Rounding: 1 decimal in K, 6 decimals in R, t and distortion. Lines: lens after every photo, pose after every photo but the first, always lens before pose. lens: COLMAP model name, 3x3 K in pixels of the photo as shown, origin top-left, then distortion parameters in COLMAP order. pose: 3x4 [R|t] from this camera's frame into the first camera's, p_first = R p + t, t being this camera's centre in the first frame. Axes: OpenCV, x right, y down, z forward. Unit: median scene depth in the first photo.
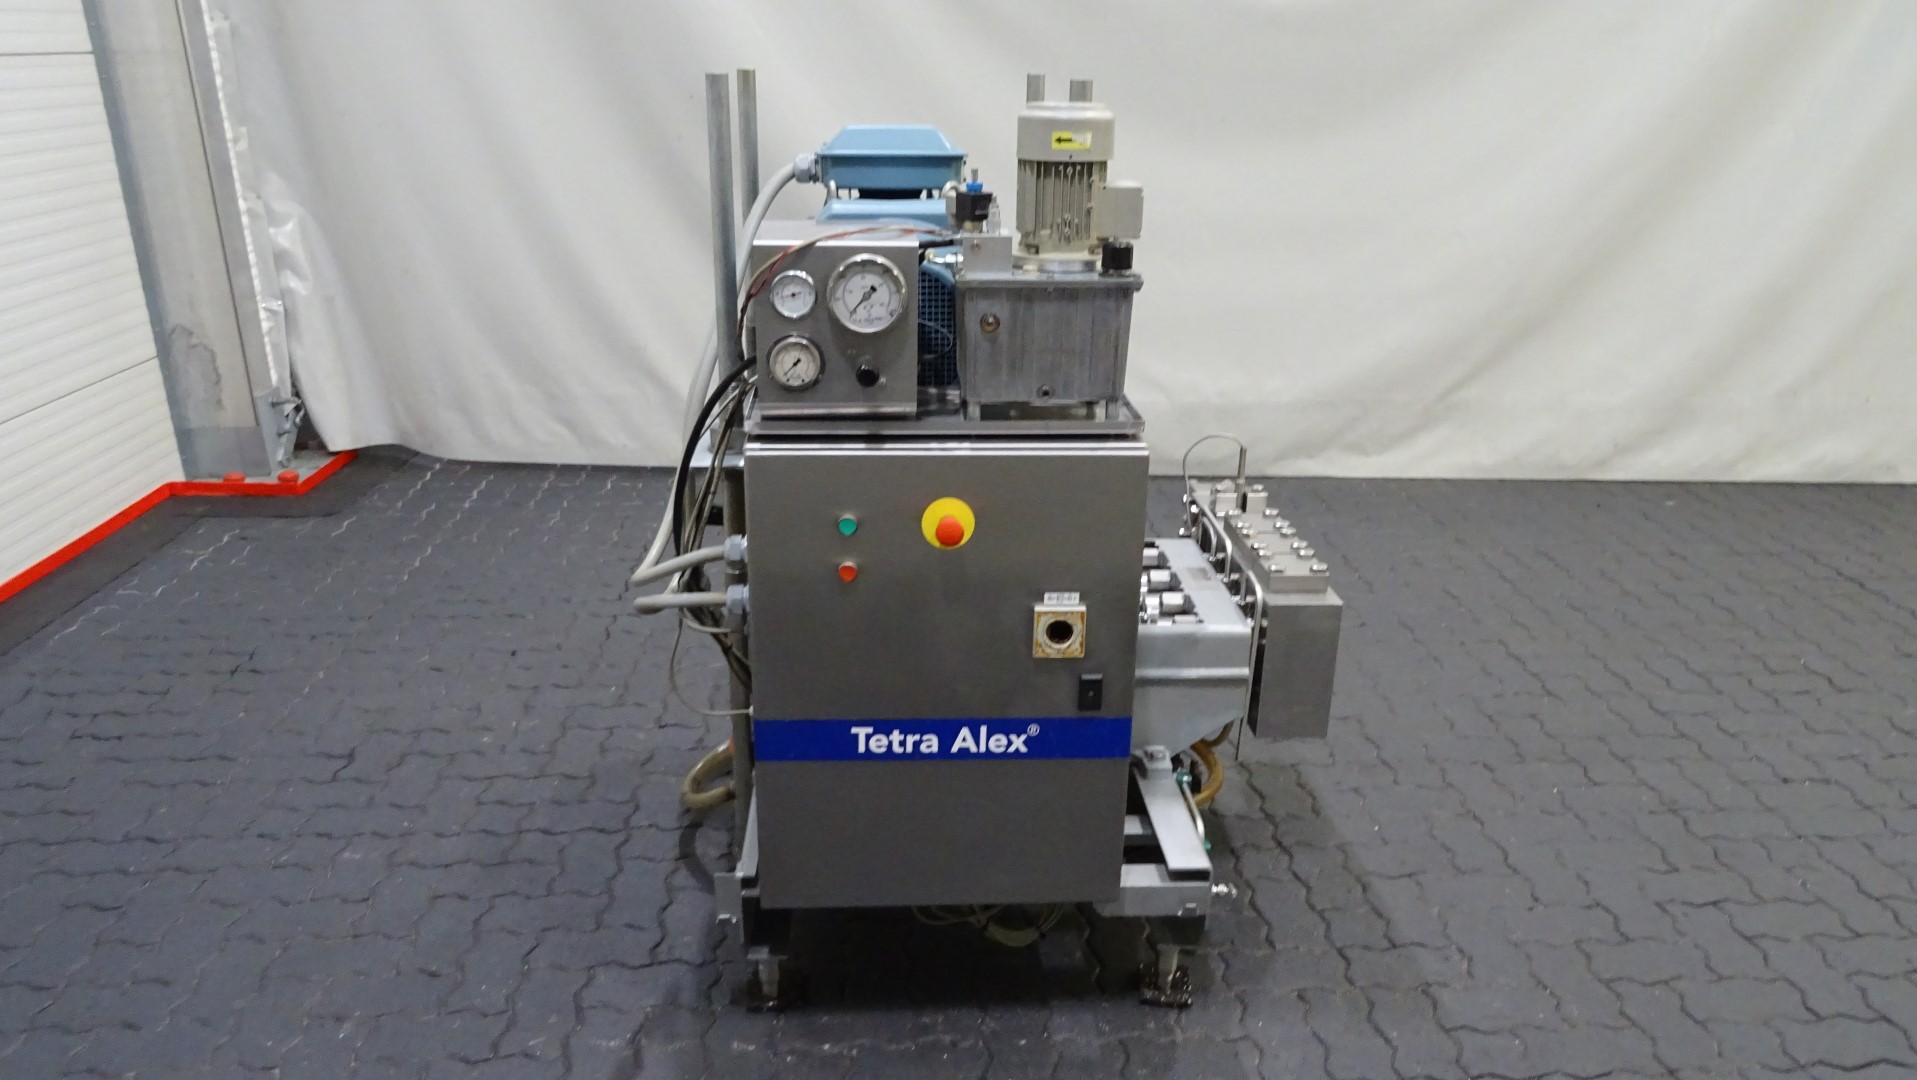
lens RADIAL K [[1324.8, 0, 950.8], [0, 1324.8, 535.4], [0, 0, 1]] dist [0.006452, 0.000364]
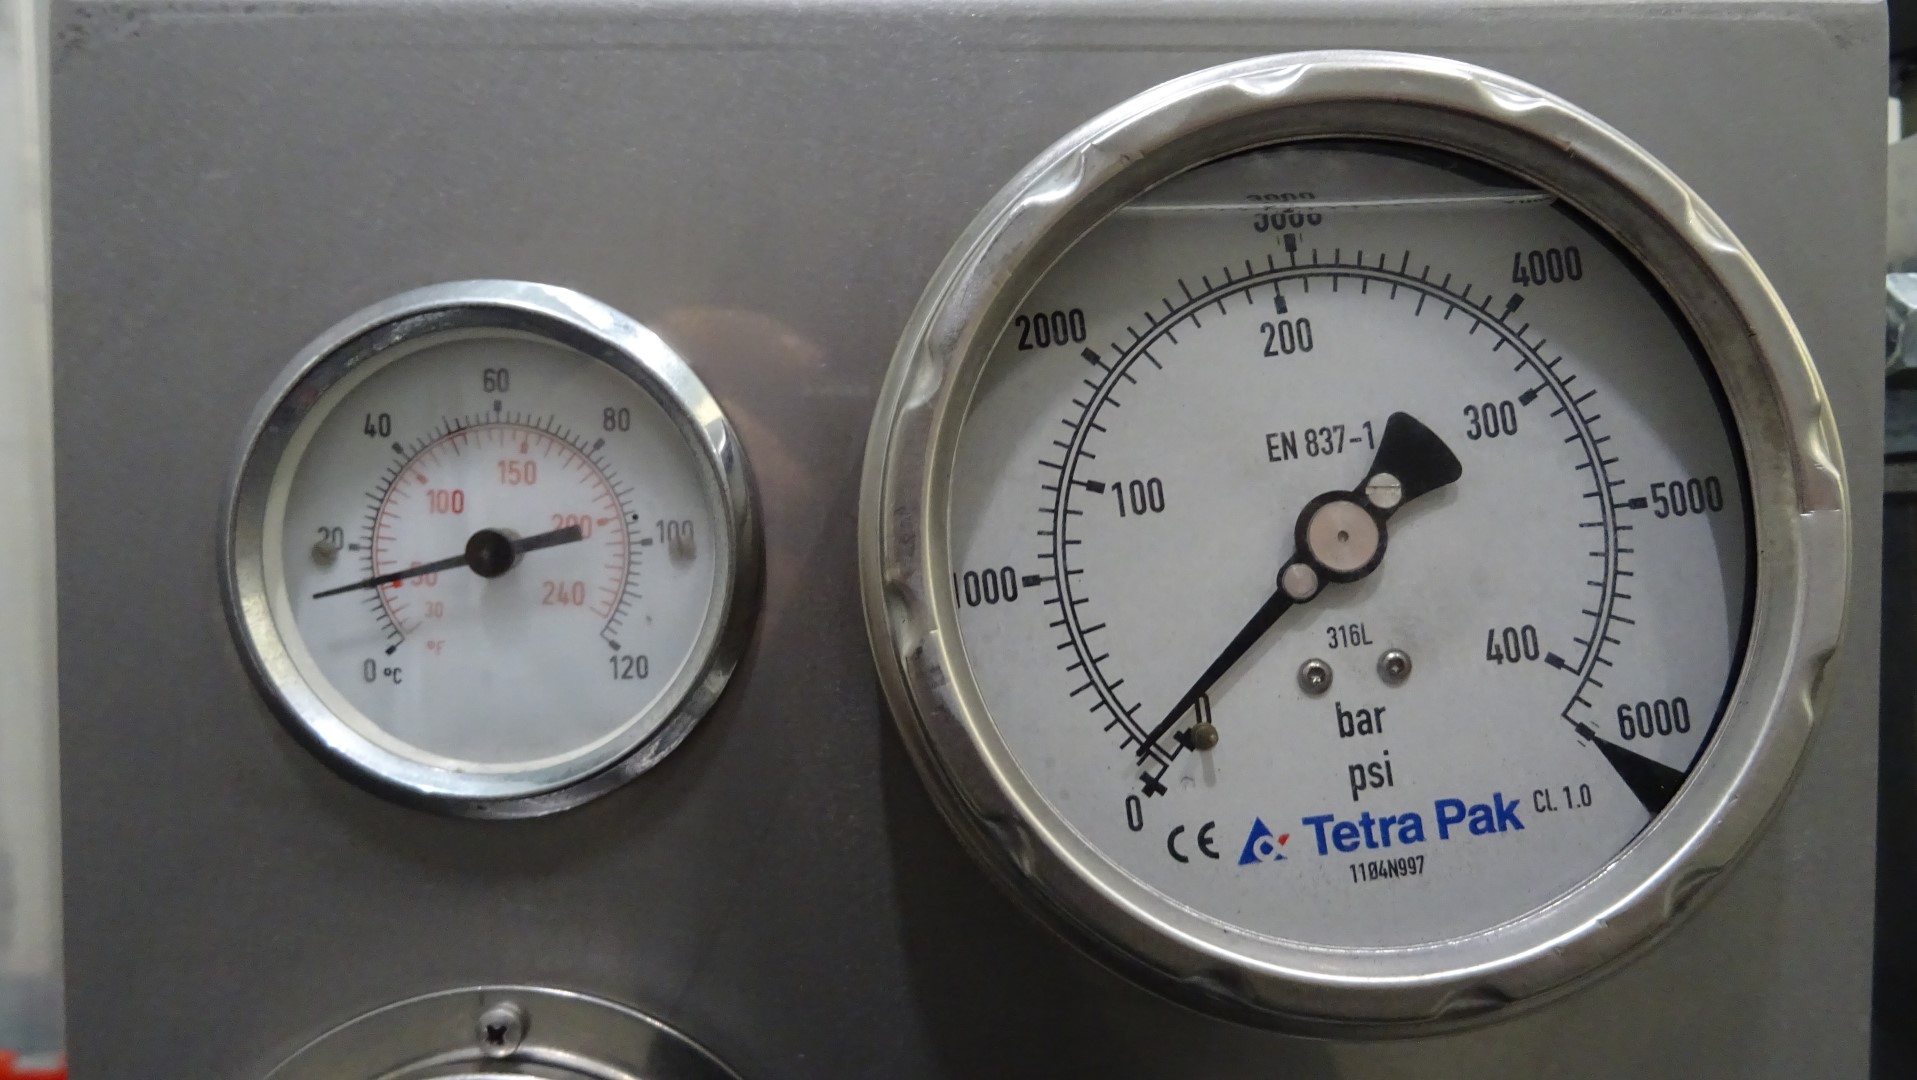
lens RADIAL K [[1460.3, 0, 958.5], [0, 1460.3, 540.0], [0, 0, 1]] dist [0.025148, -0.003777]
pose [[0.996803, -0.019492, -0.077479, -0.058654], [-0.006698, 0.945978, -0.324162, -0.110218], [0.079612, 0.323645, 0.942823, 0.665948]]
